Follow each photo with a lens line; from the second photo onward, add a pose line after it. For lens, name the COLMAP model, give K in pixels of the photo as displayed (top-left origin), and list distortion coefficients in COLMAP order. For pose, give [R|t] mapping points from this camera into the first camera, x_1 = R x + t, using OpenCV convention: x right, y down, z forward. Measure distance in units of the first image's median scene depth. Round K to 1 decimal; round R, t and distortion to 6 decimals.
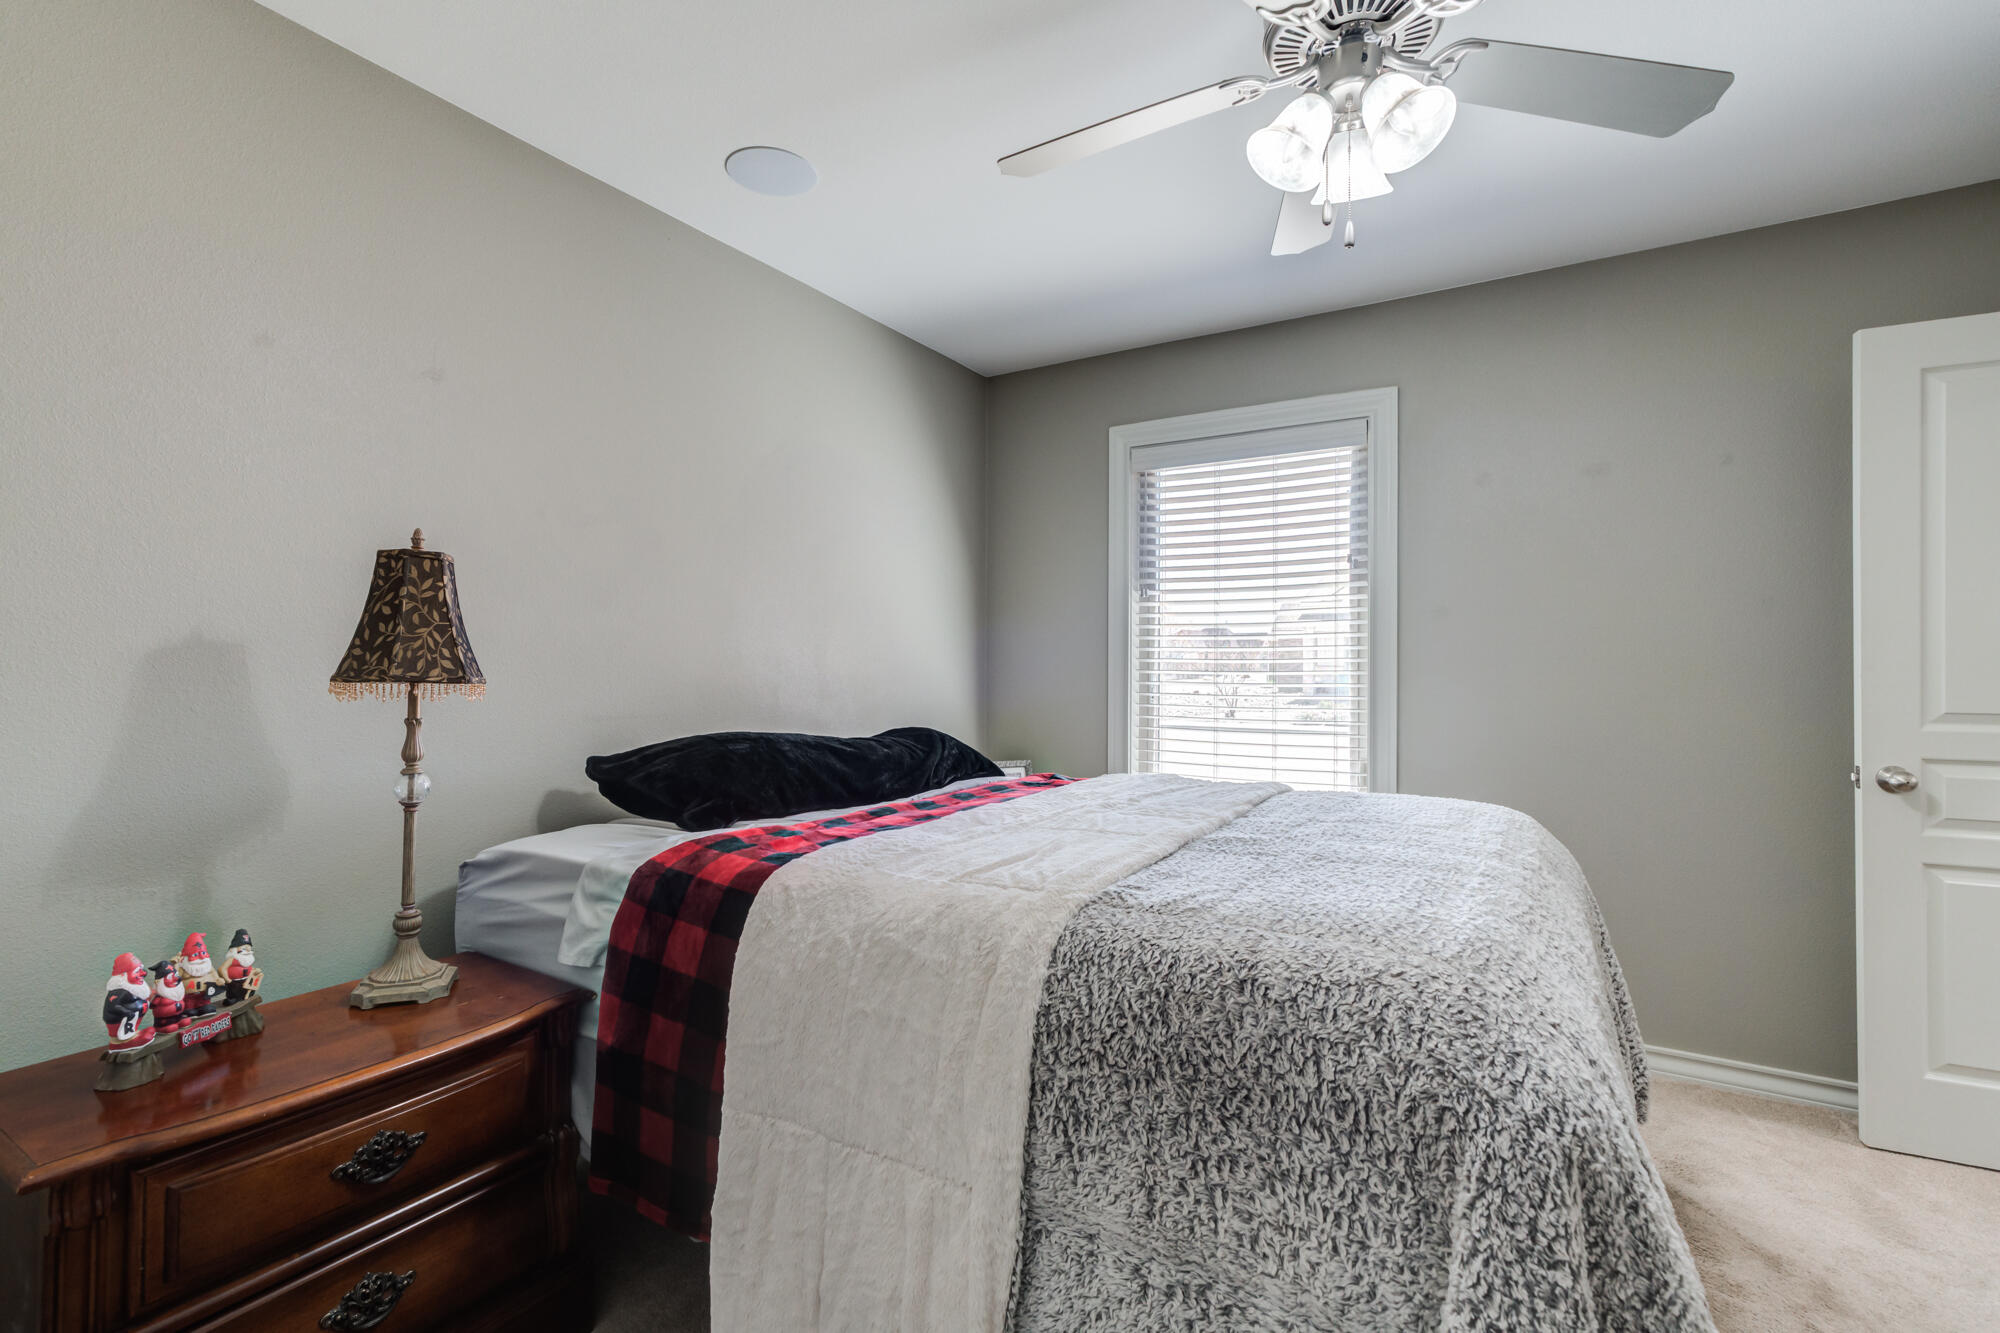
lens RADIAL K [[913.7, 0, 1000.0], [0, 913.7, 666.5], [0, 0, 1]] dist [-0.003263, 0.000214]
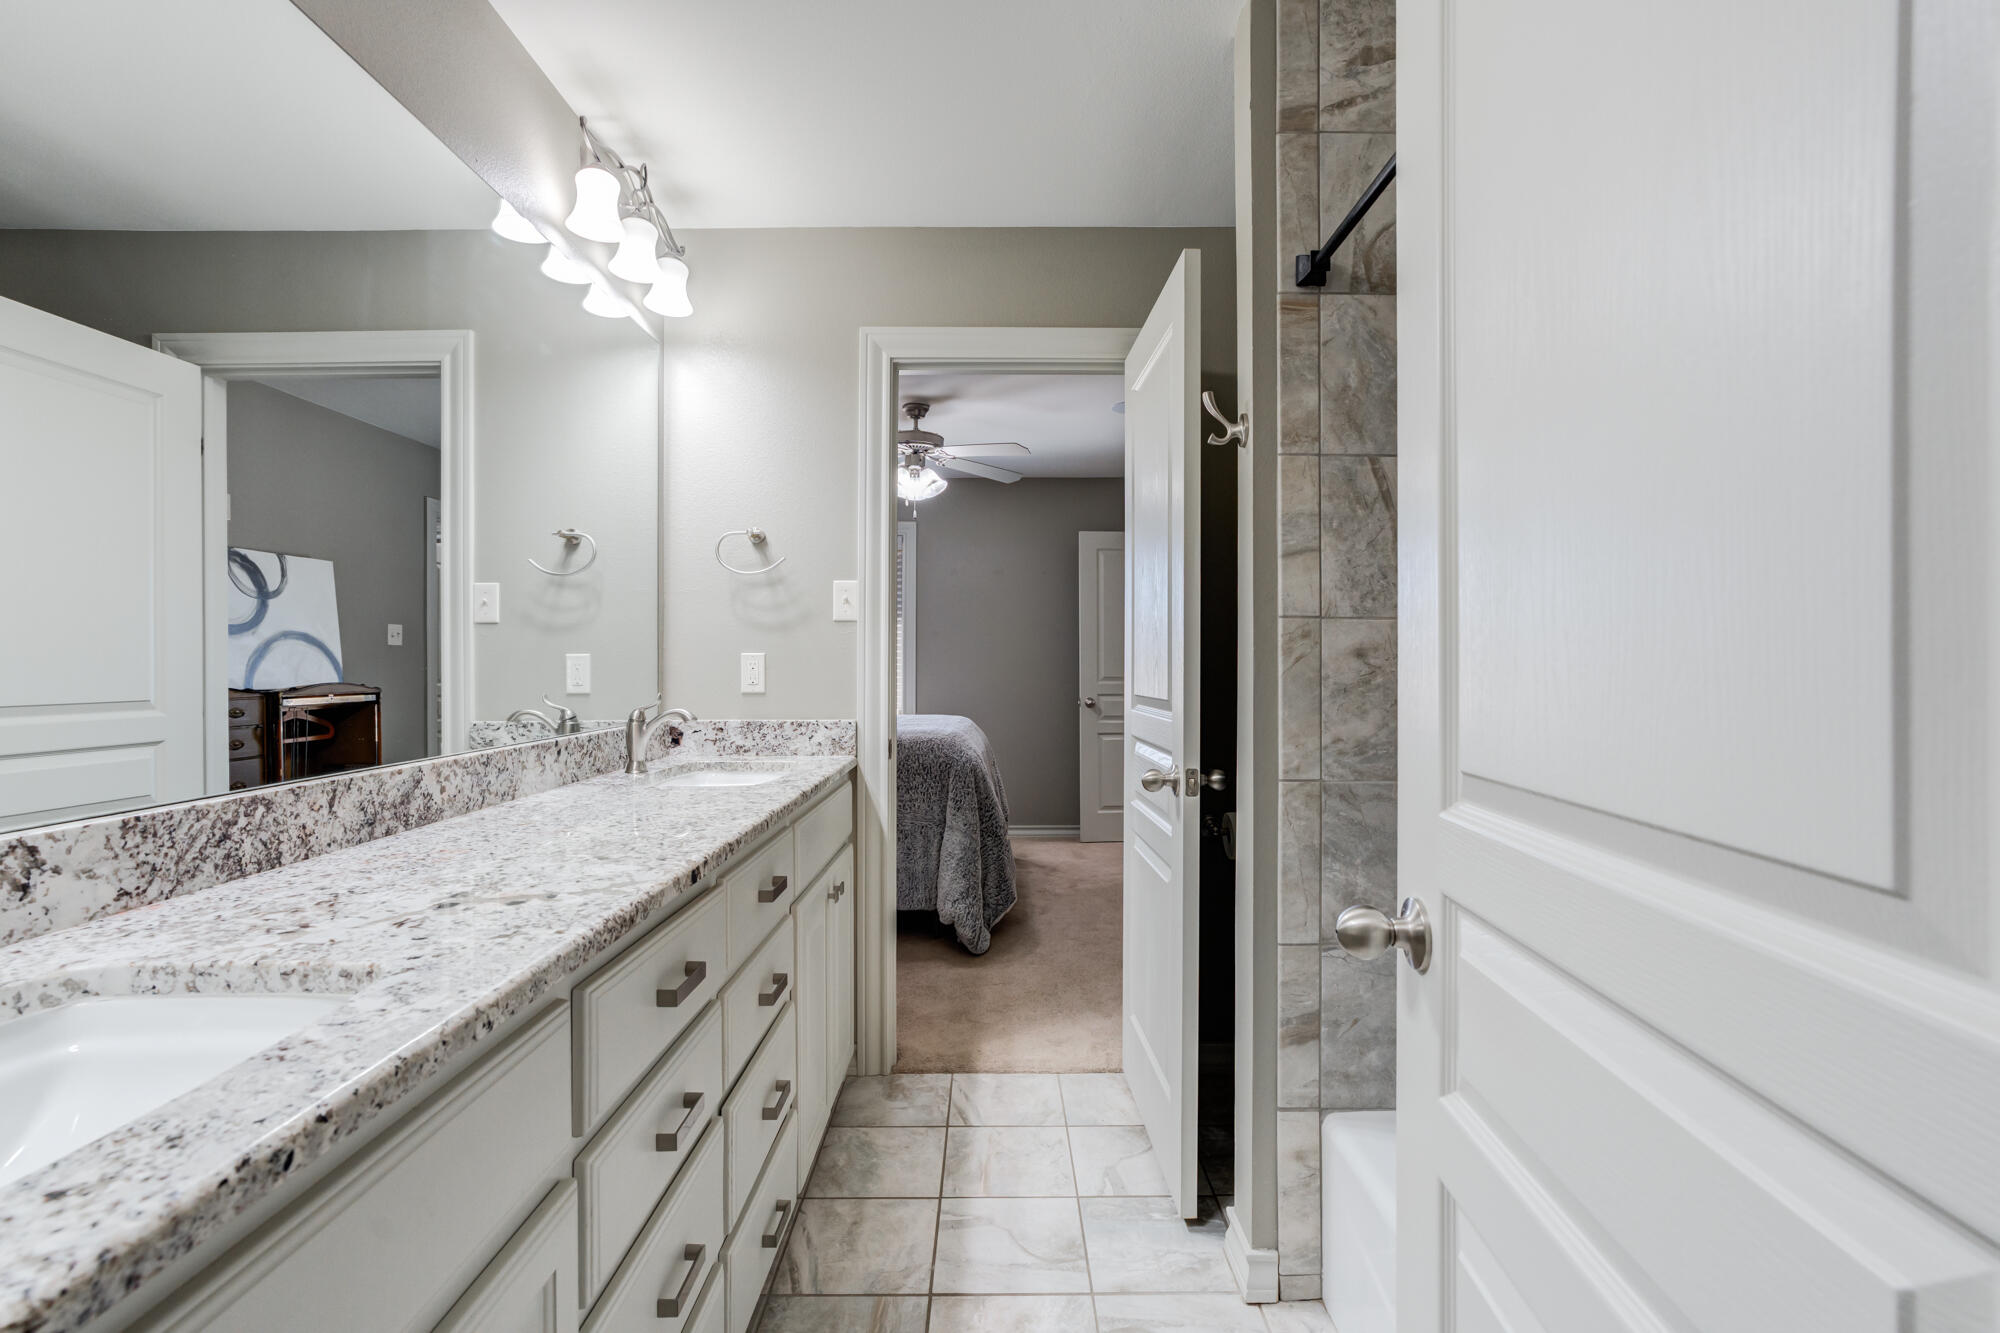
lens RADIAL K [[917.3, 0, 1004.4], [0, 917.3, 656.0], [0, 0, 1]] dist [-0.025722, 0.016339]
pose [[0.854314, 0.002342, 0.519752, -0.631596], [-0.001853, 0.999997, -0.001460, -0.007795], [-0.519754, 0.000284, 0.854316, -1.170179]]
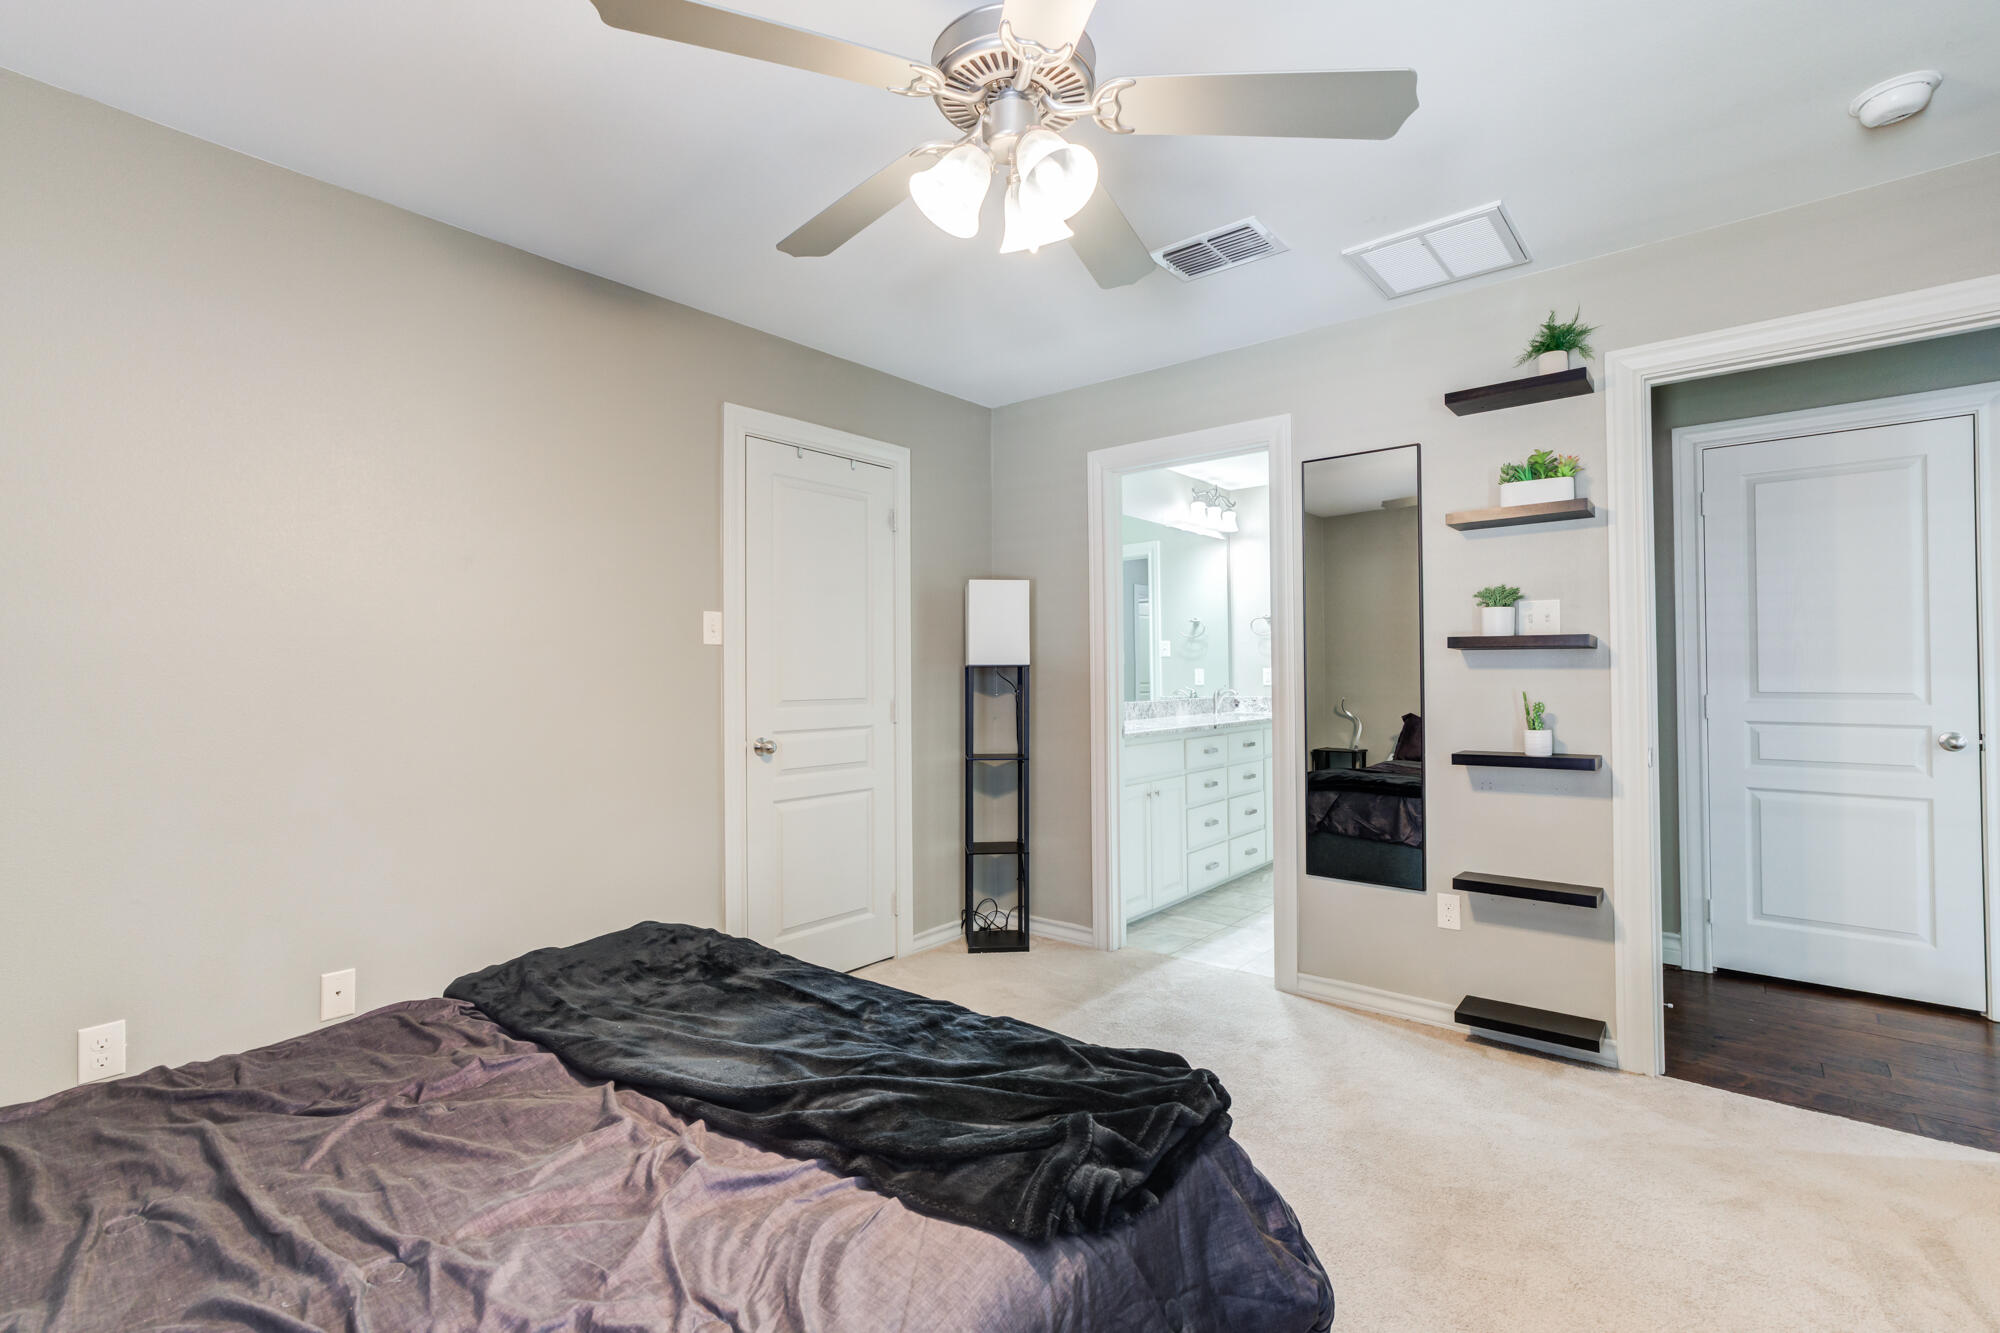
lens RADIAL K [[926.8, 0, 995.7], [0, 926.8, 655.3], [0, 0, 1]] dist [-0.000372, 0.001006]
pose [[0.989329, -0.012077, -0.145197, -0.695511], [0.009936, 0.999831, -0.015458, -0.015806], [0.145359, 0.013850, 0.989282, -2.767252]]
